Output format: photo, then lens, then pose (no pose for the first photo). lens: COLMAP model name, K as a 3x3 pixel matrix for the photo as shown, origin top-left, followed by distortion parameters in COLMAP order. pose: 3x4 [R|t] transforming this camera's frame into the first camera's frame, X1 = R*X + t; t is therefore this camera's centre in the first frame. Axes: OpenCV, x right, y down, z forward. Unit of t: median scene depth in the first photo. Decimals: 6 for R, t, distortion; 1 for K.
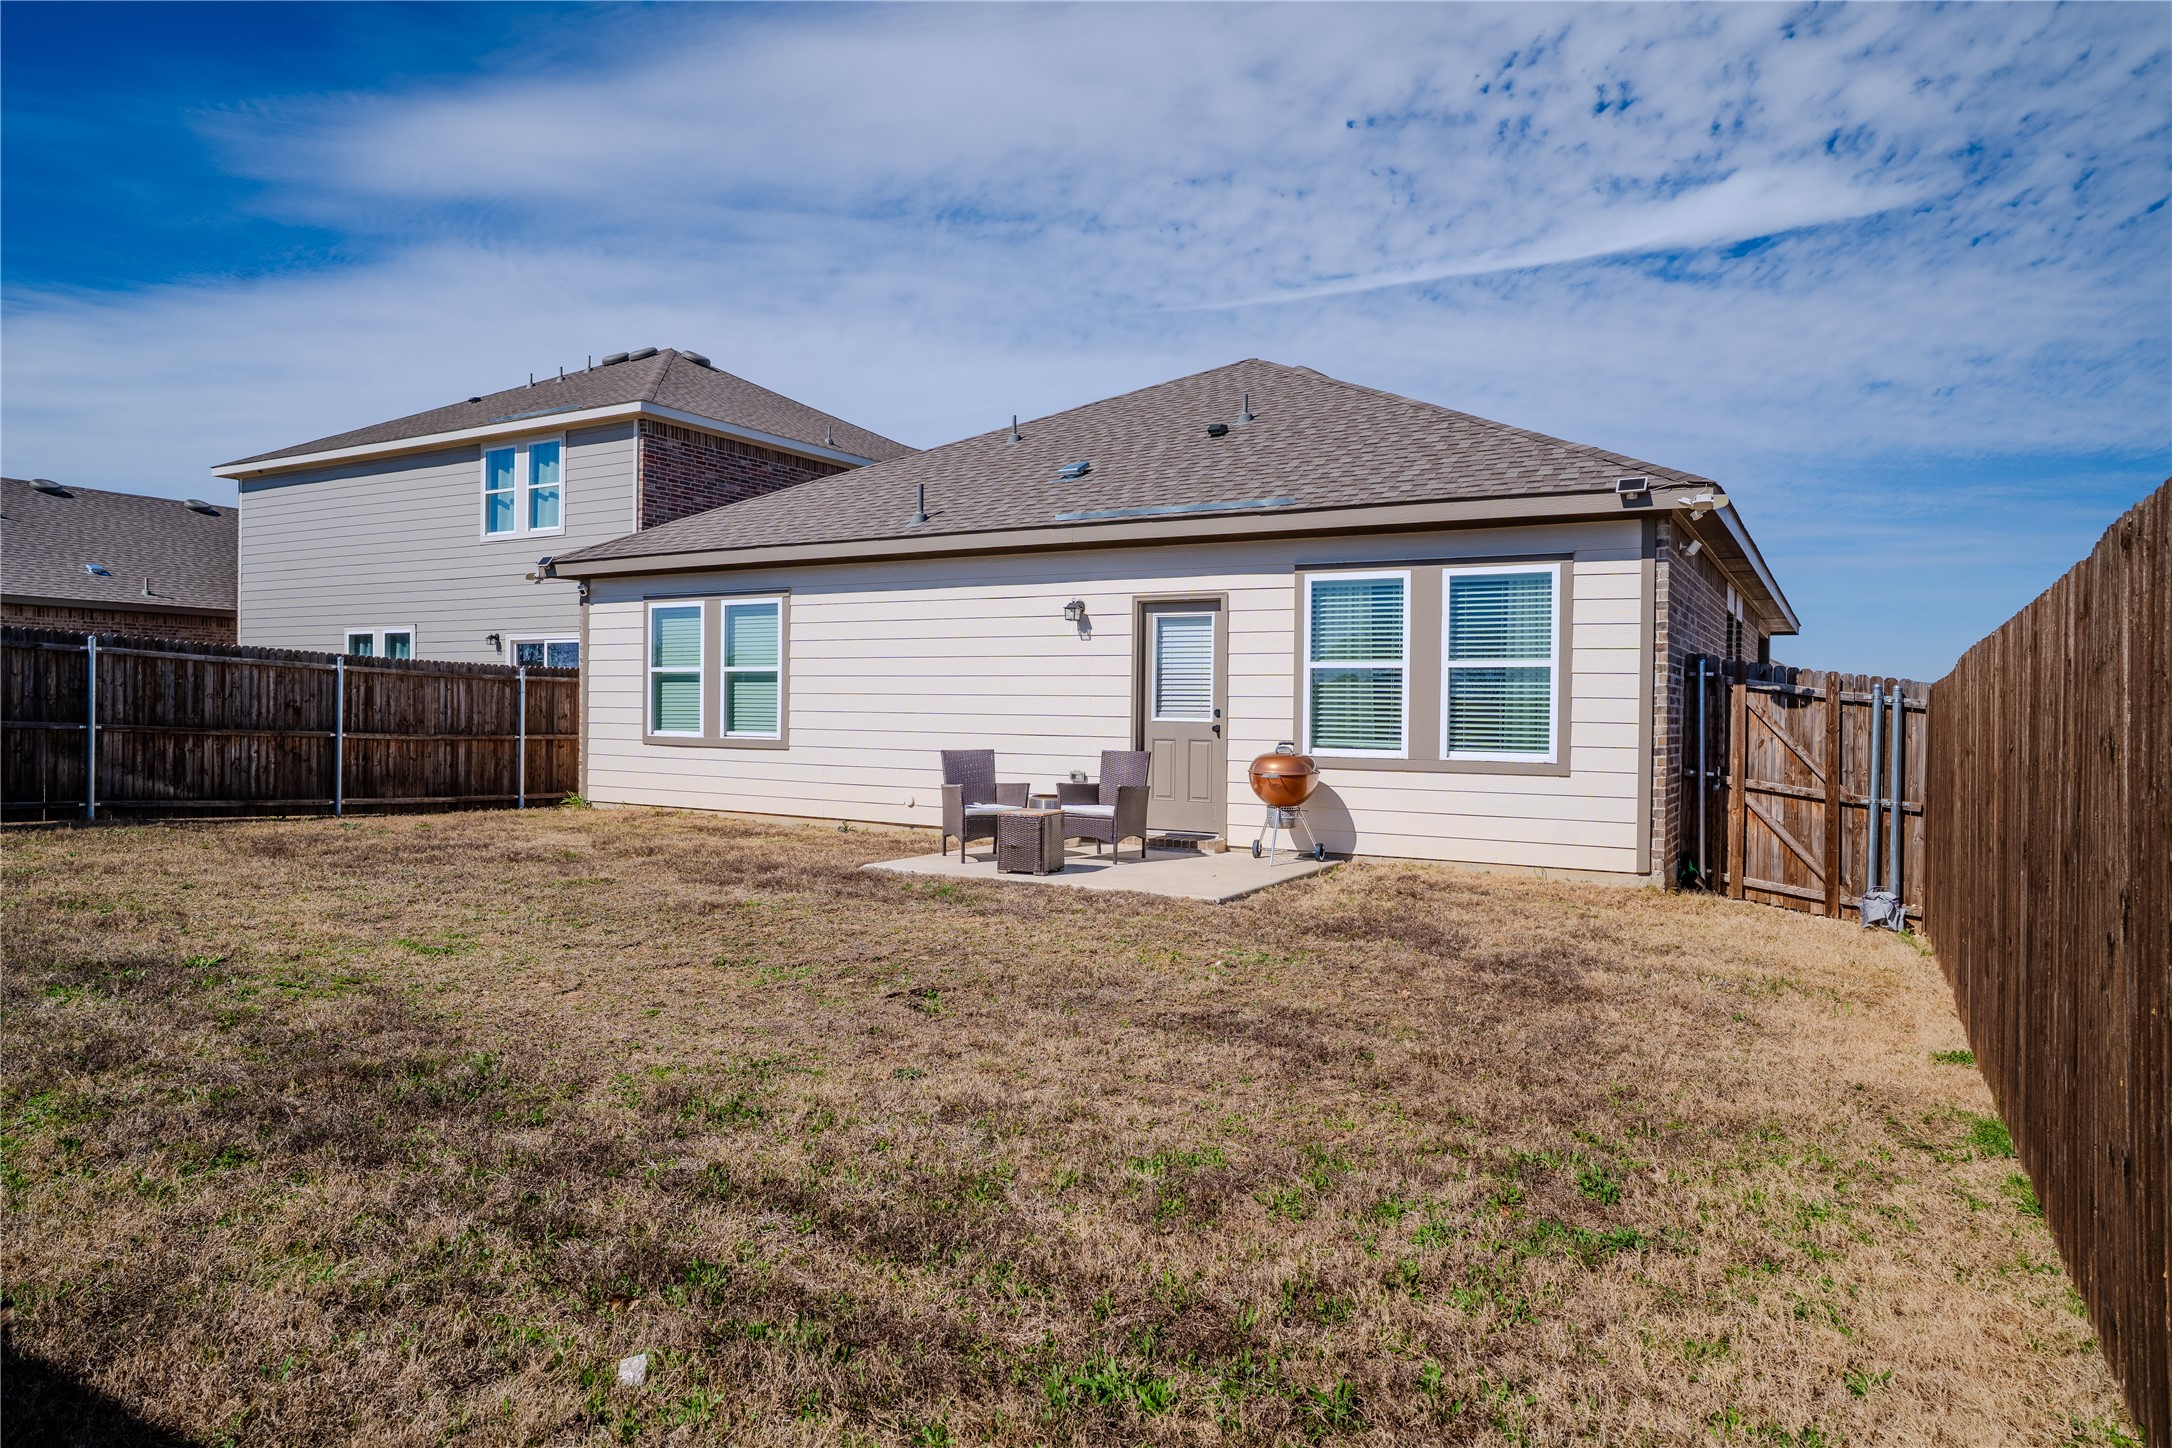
lens RADIAL K [[1289.8, 0, 1084.6], [0, 1289.8, 725.6], [0, 0, 1]] dist [-0.002174, 0.016339]
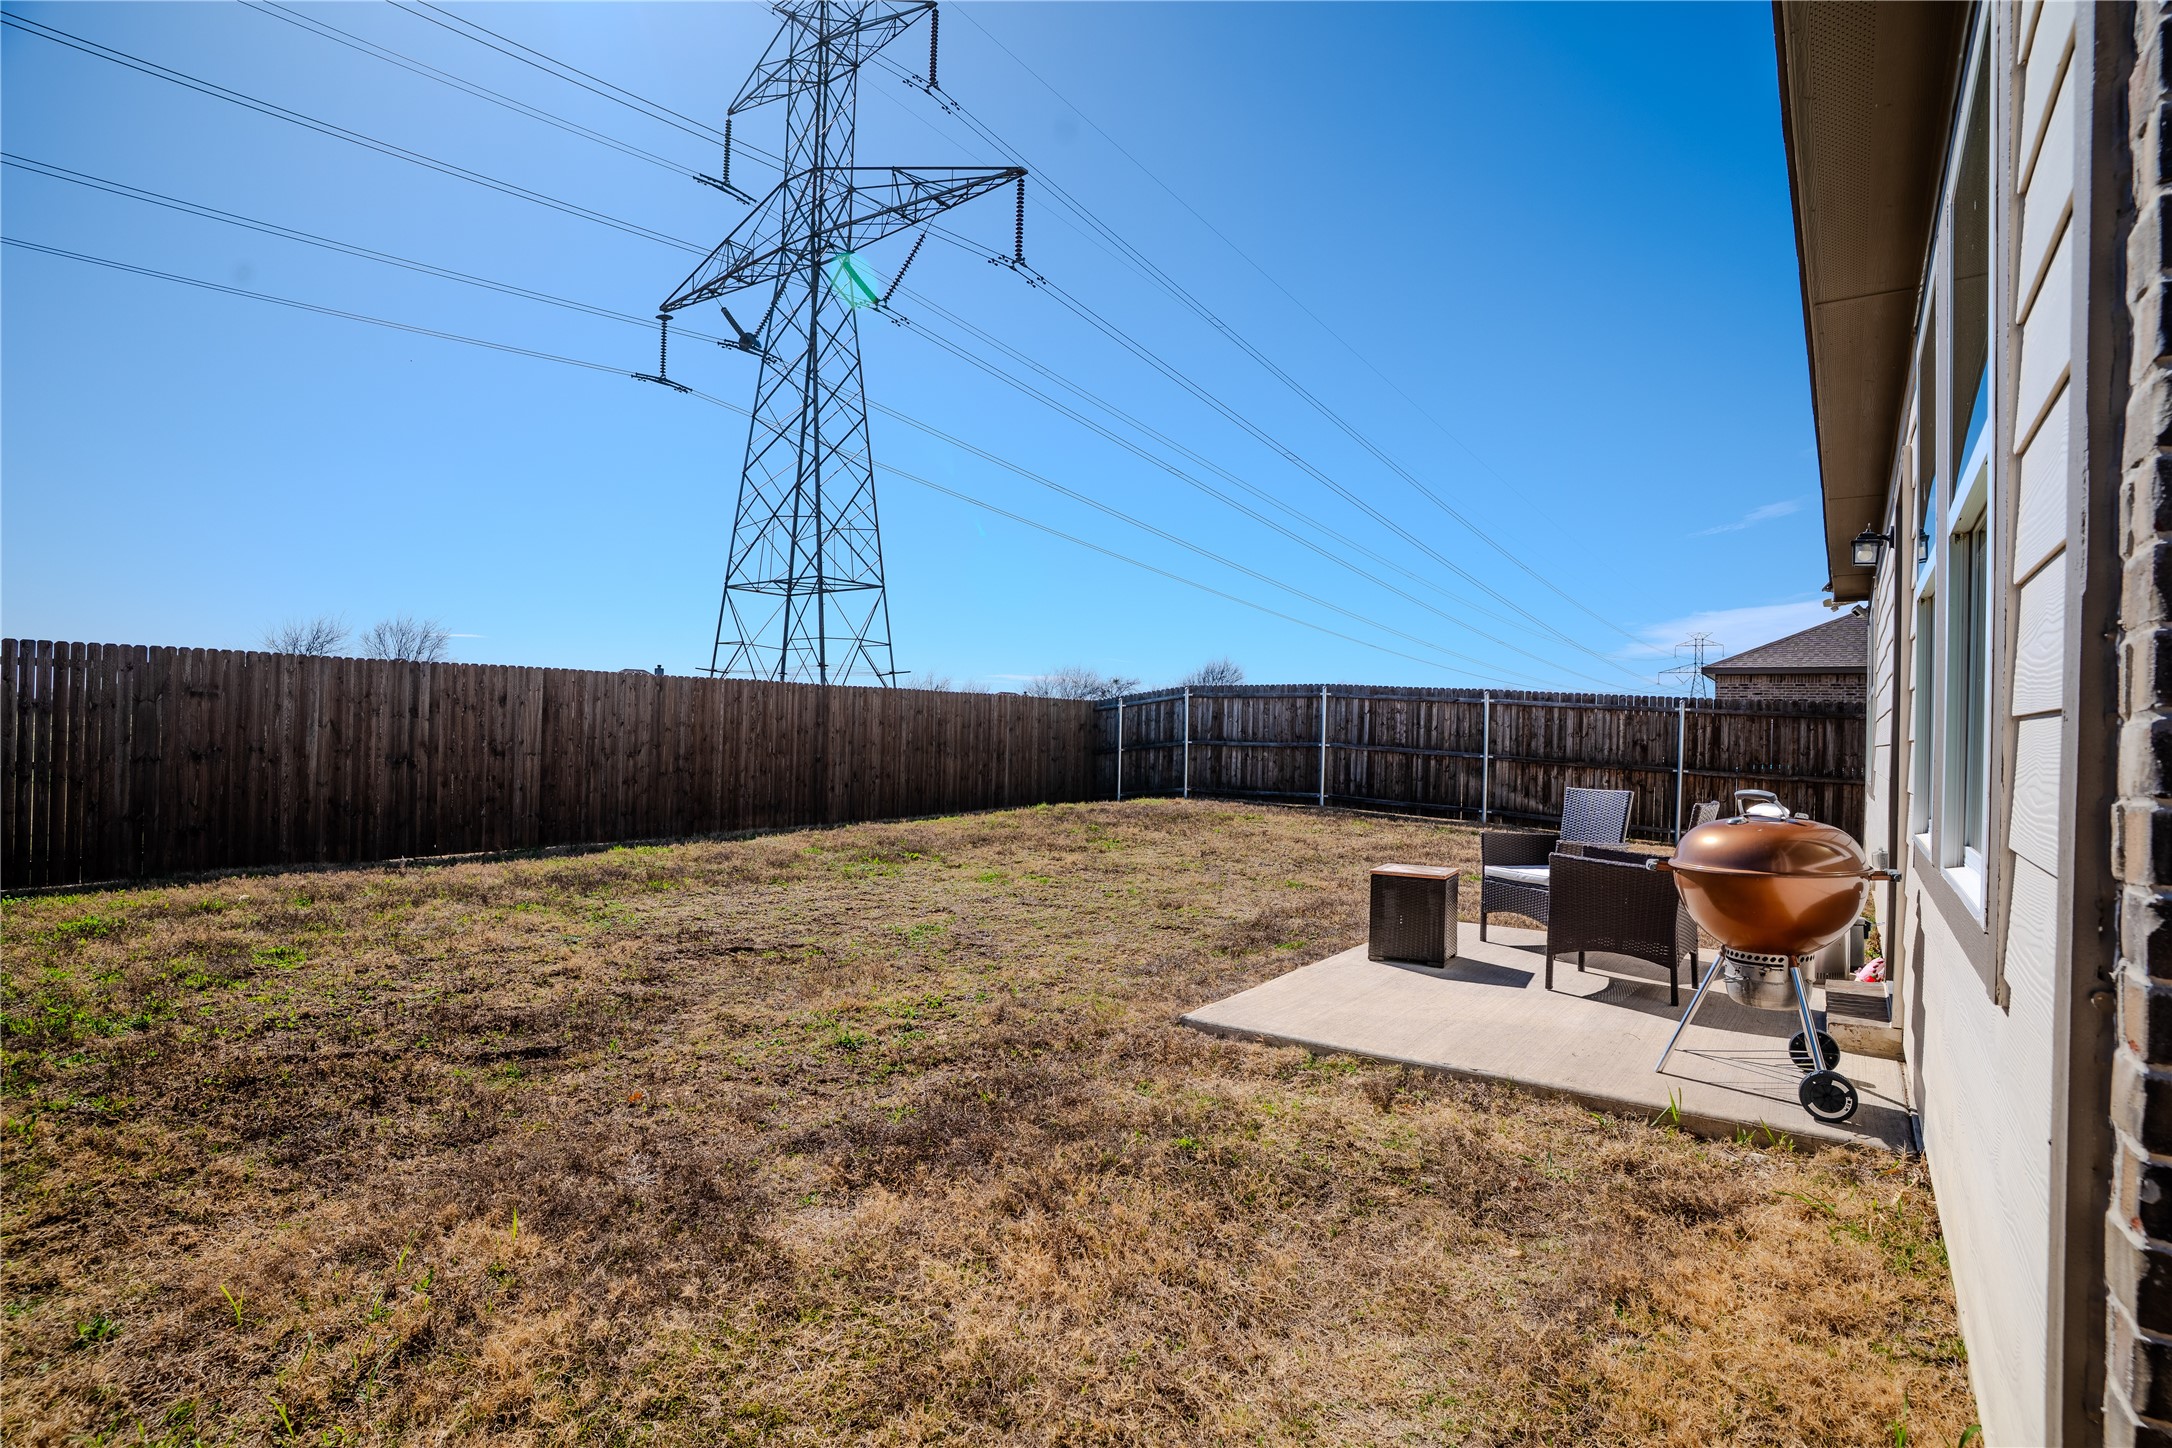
lens RADIAL K [[1036.1, 0, 1083.2], [0, 1036.1, 729.5], [0, 0, 1]] dist [-0.047956, 0.013138]
pose [[-0.102686, -0.023186, -0.994444, 0.360925], [-0.045528, 0.998790, -0.018586, 0.011779], [0.993671, 0.043367, -0.103617, 0.638185]]
